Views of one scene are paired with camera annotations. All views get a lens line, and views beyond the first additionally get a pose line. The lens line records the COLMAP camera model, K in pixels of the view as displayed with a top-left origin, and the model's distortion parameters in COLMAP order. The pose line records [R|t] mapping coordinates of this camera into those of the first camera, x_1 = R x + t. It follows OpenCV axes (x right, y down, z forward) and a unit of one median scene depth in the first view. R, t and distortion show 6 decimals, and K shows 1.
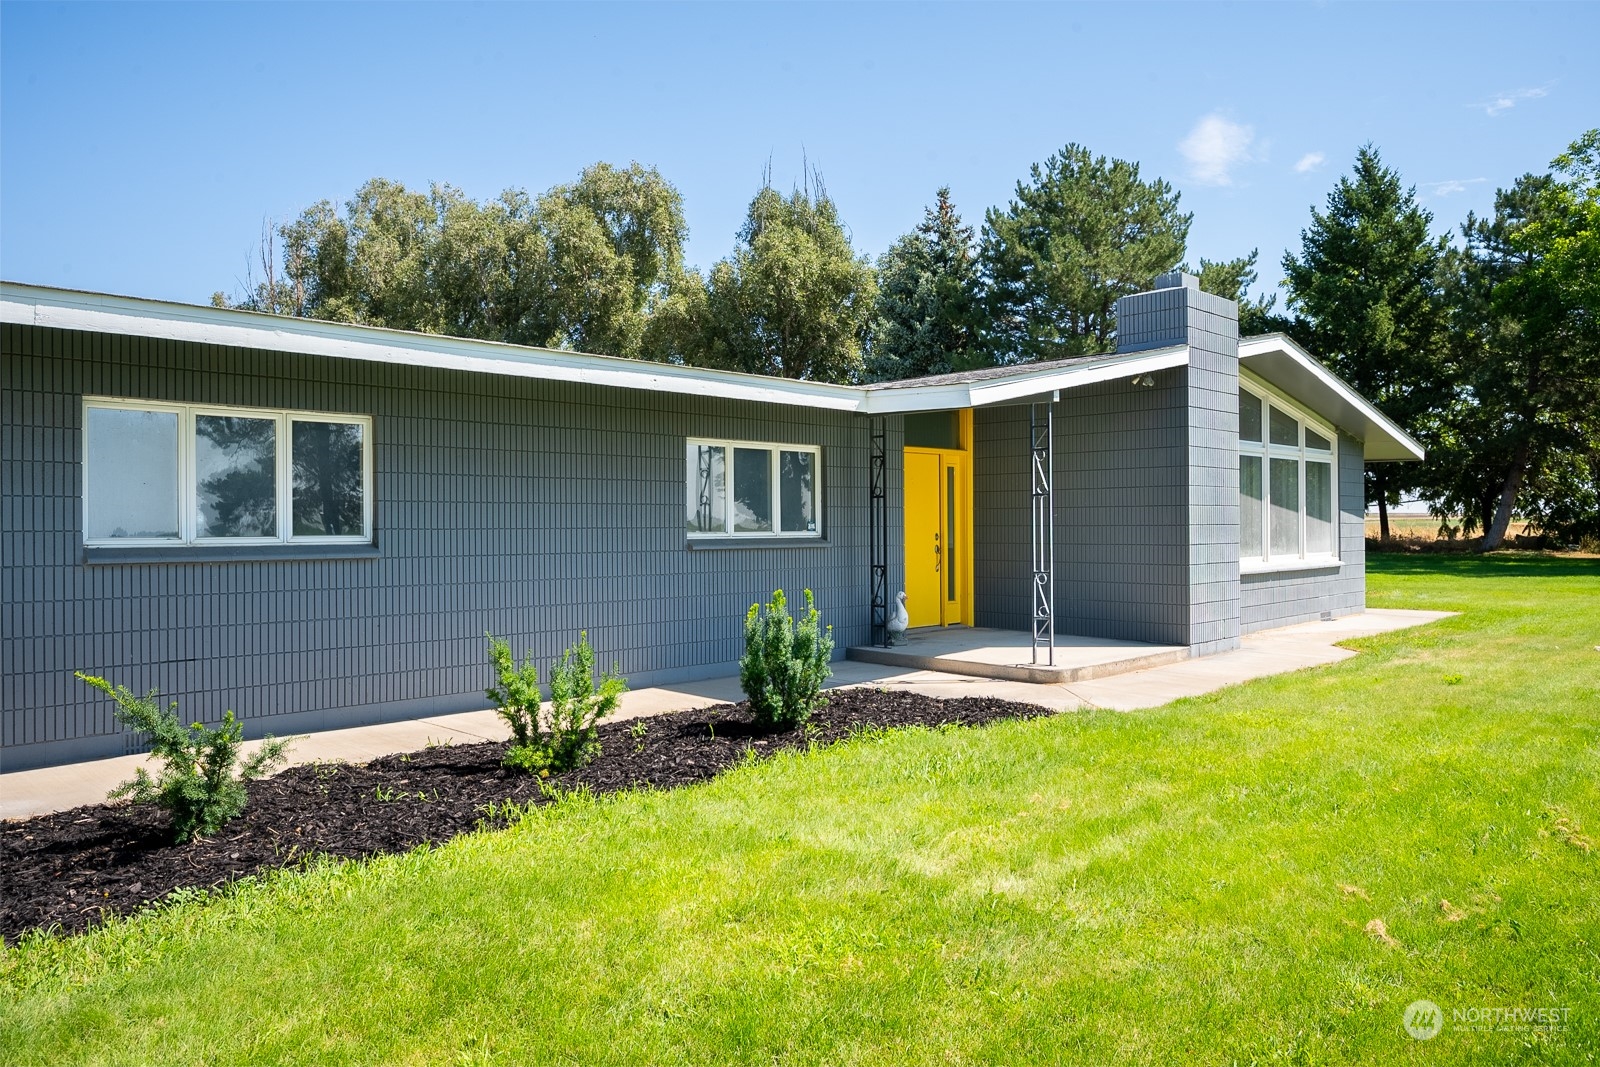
lens RADIAL K [[1137.6, 0, 800.0], [0, 1137.6, 533.5], [0, 0, 1]] dist [-0.005880, -0.000662]
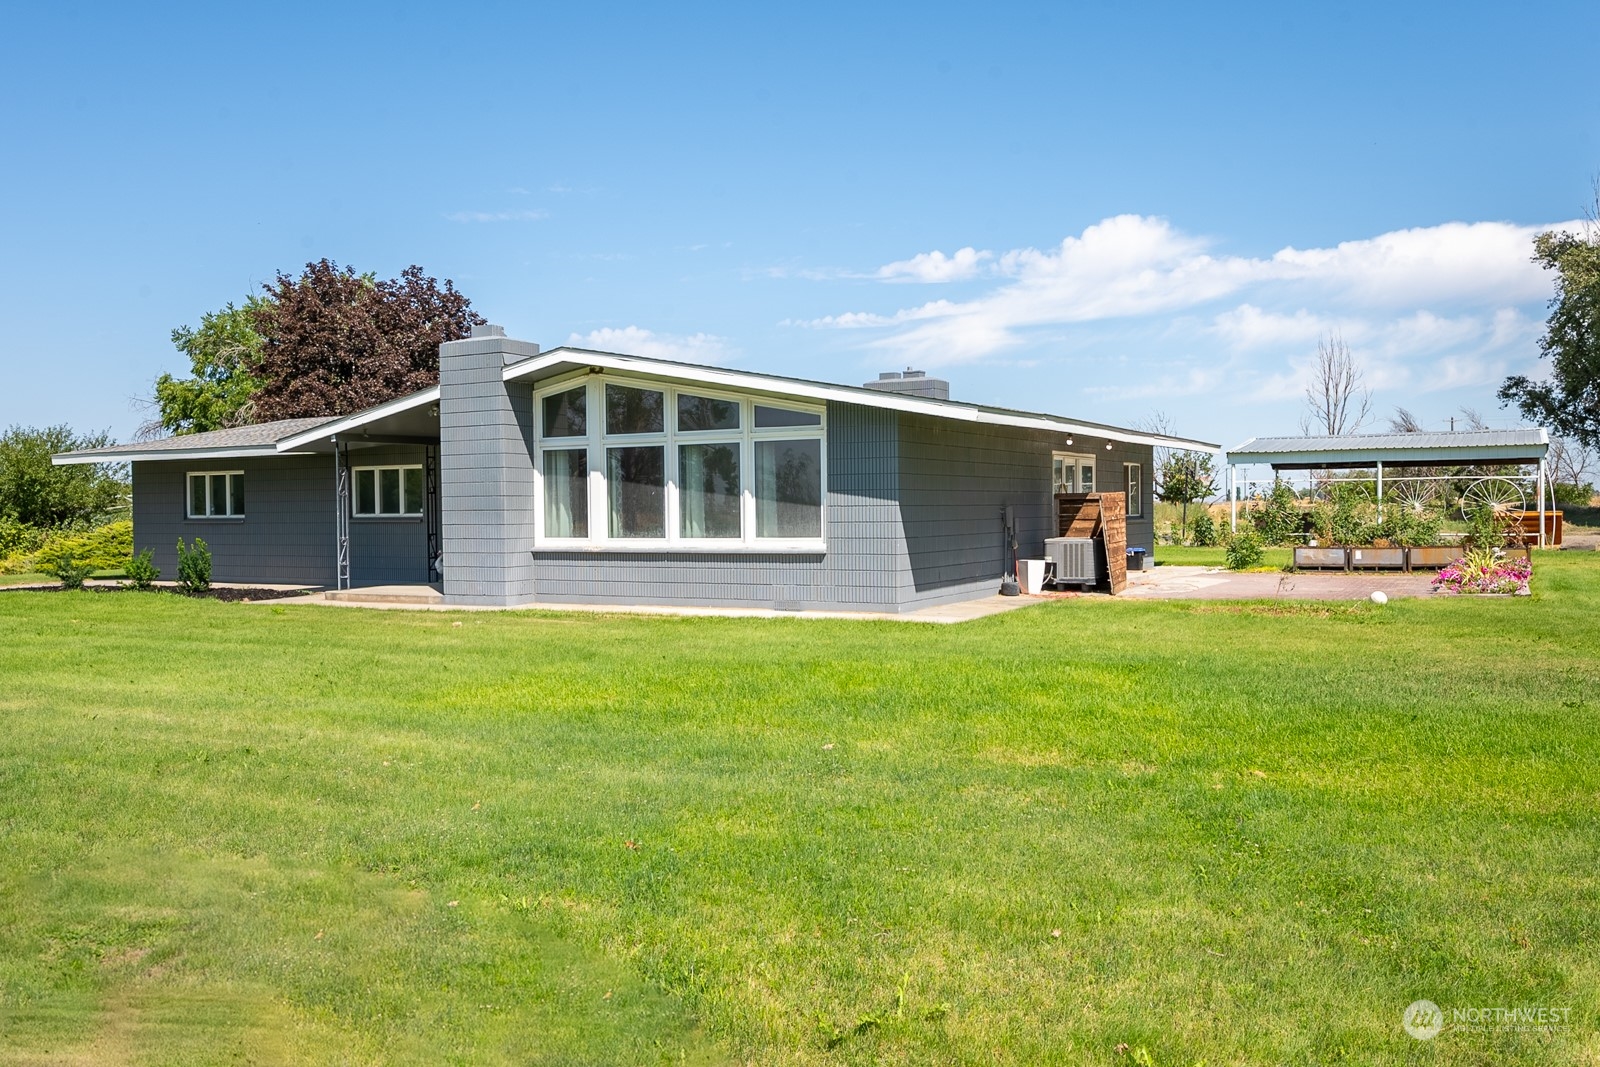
lens RADIAL K [[1268.3, 0, 800.0], [0, 1268.3, 533.5], [0, 0, 1]] dist [0.001405, 0.001056]
pose [[0.272052, 0.022236, -0.962026, 0.490242], [0.002770, 0.999711, 0.023890, -0.003766], [0.962279, -0.009164, 0.271911, 0.244626]]
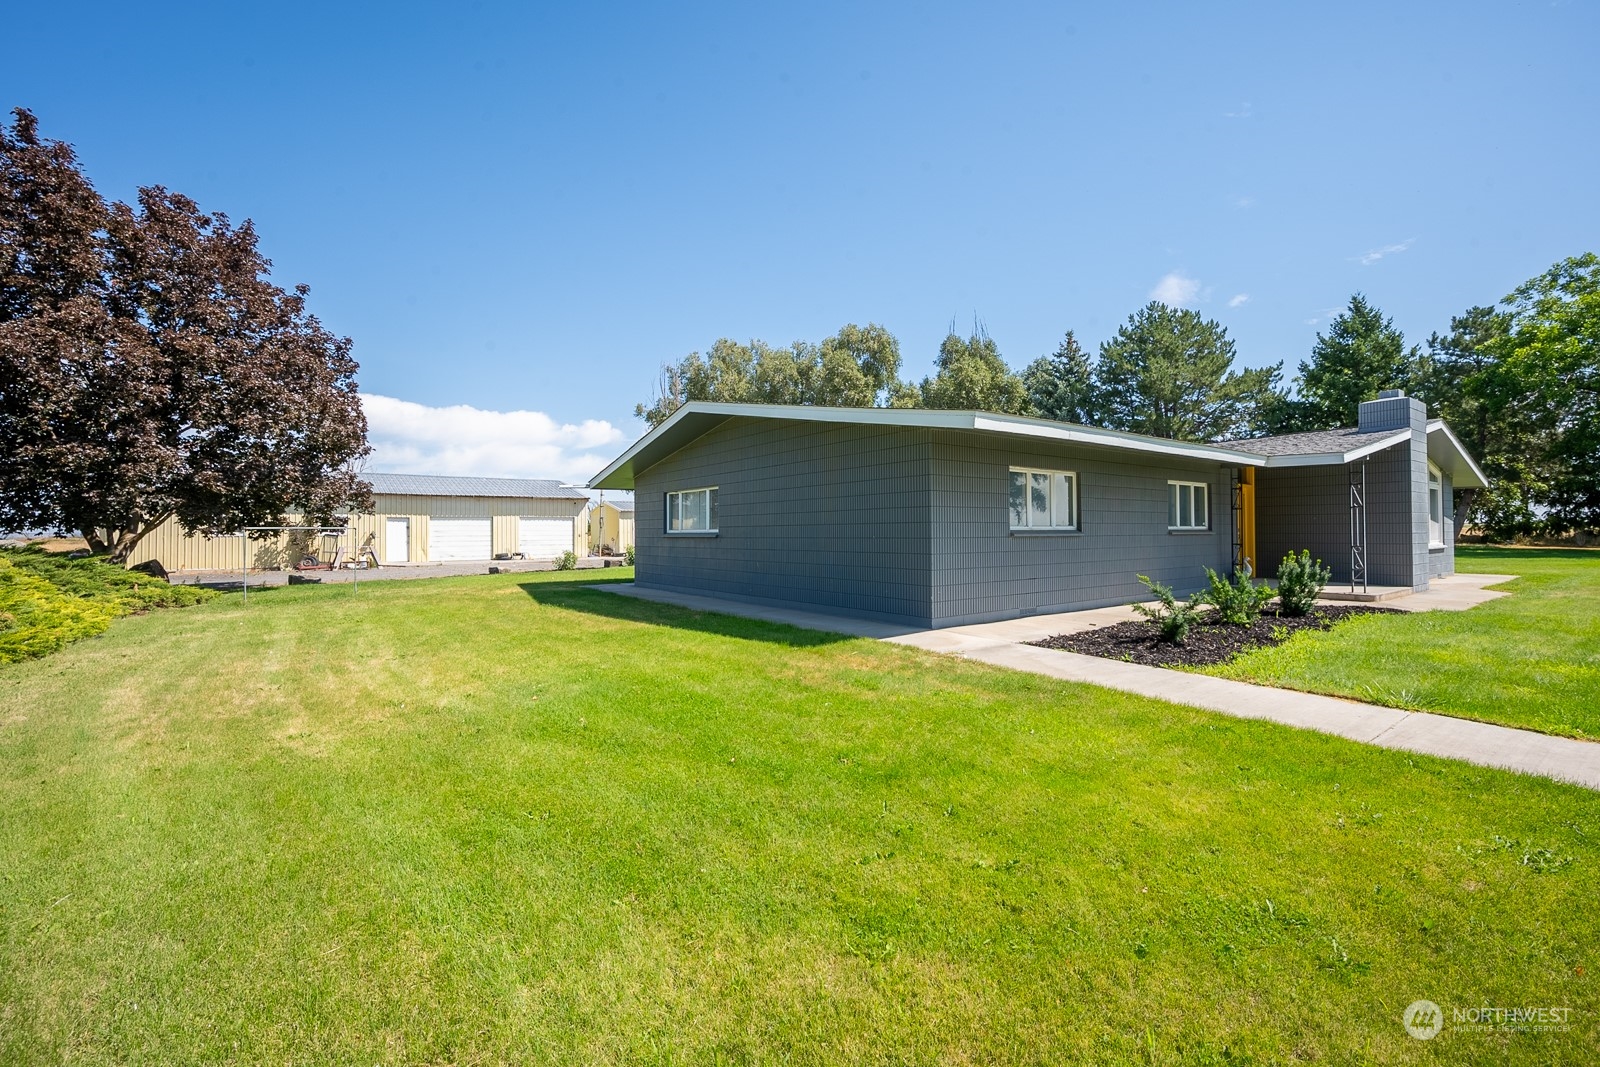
lens RADIAL K [[674.5, 0, 800.0], [0, 674.5, 533.5], [0, 0, 1]] dist [-0.003596, -0.000092]
pose [[0.987028, 0.000062, -0.160545, -0.118590], [-0.000559, 0.999995, -0.003052, 0.003542], [0.160544, 0.003103, 0.987024, -0.066390]]
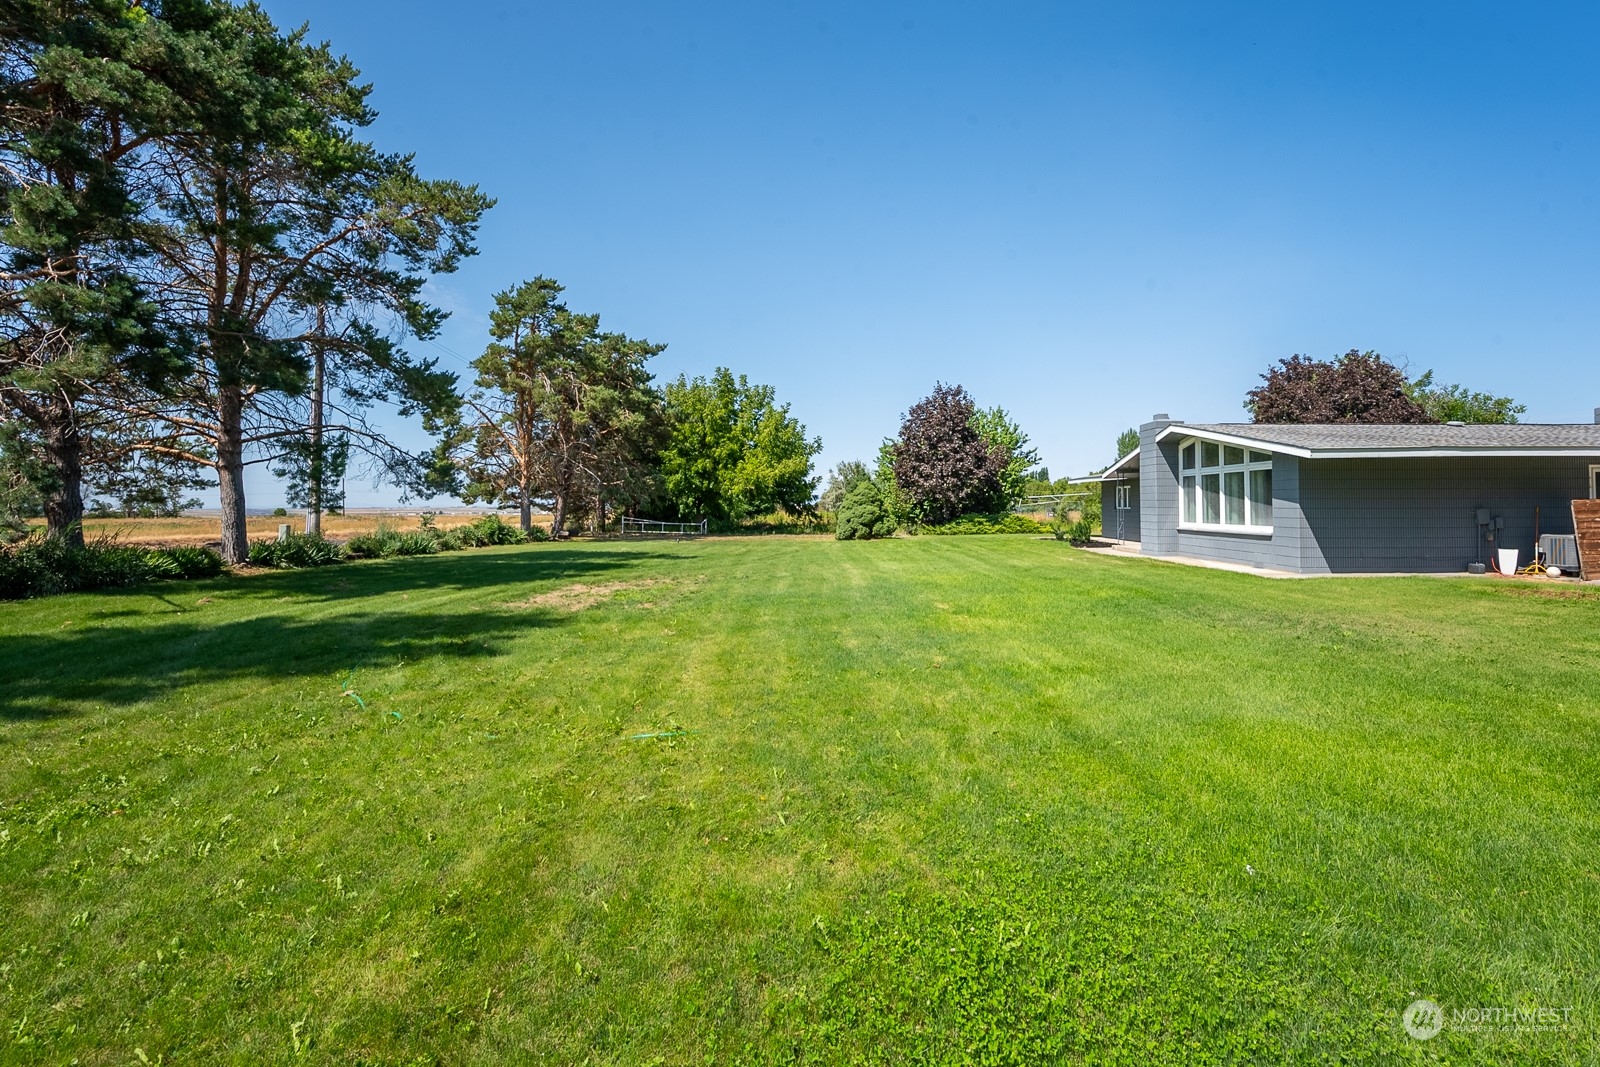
lens RADIAL K [[763.6, 0, 801.2], [0, 763.6, 503.4], [0, 0, 1]] dist [-0.104256, 0.000106]
pose [[-0.741552, 0.005218, -0.670875, 0.552137], [0.001290, 0.999979, 0.006351, -0.007473], [0.670894, 0.003845, -0.741543, 0.448837]]
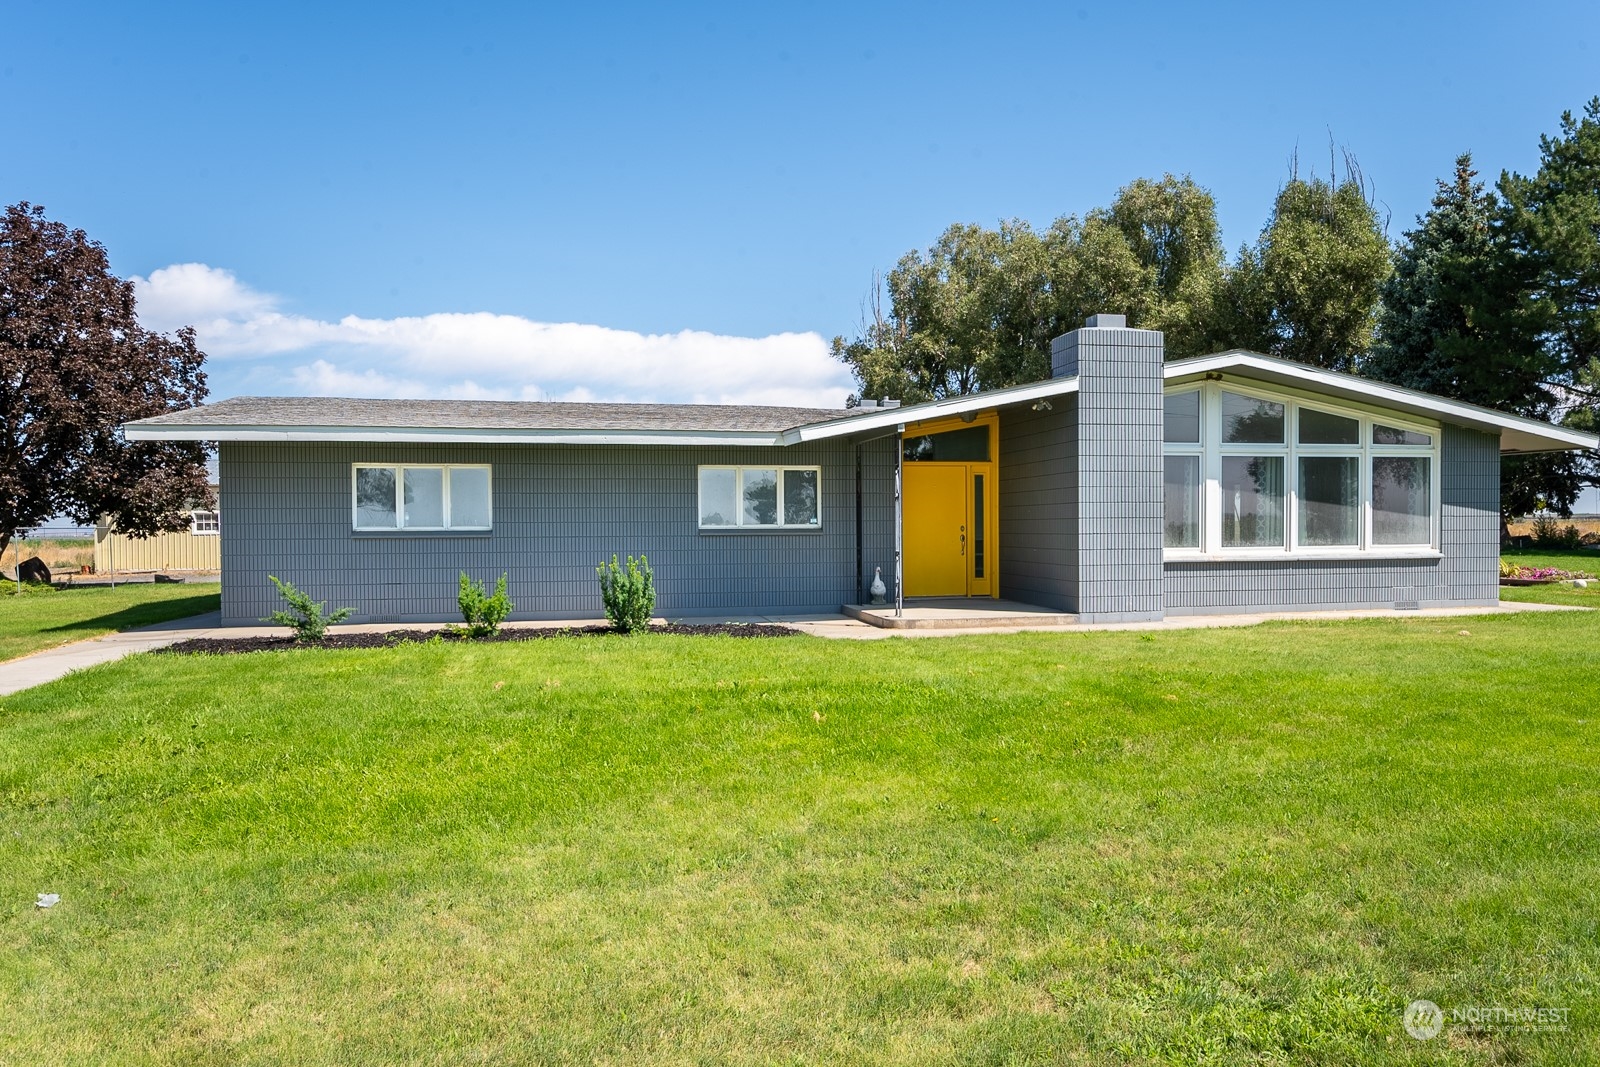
lens RADIAL K [[1107.0, 0, 803.5], [0, 1107.0, 541.7], [0, 0, 1]] dist [0.000492, 0.001608]
pose [[0.835471, 0.005623, -0.549506, 0.186561], [-0.000922, 0.999961, 0.008830, 0.002021], [0.549534, -0.006871, 0.835443, -0.047926]]
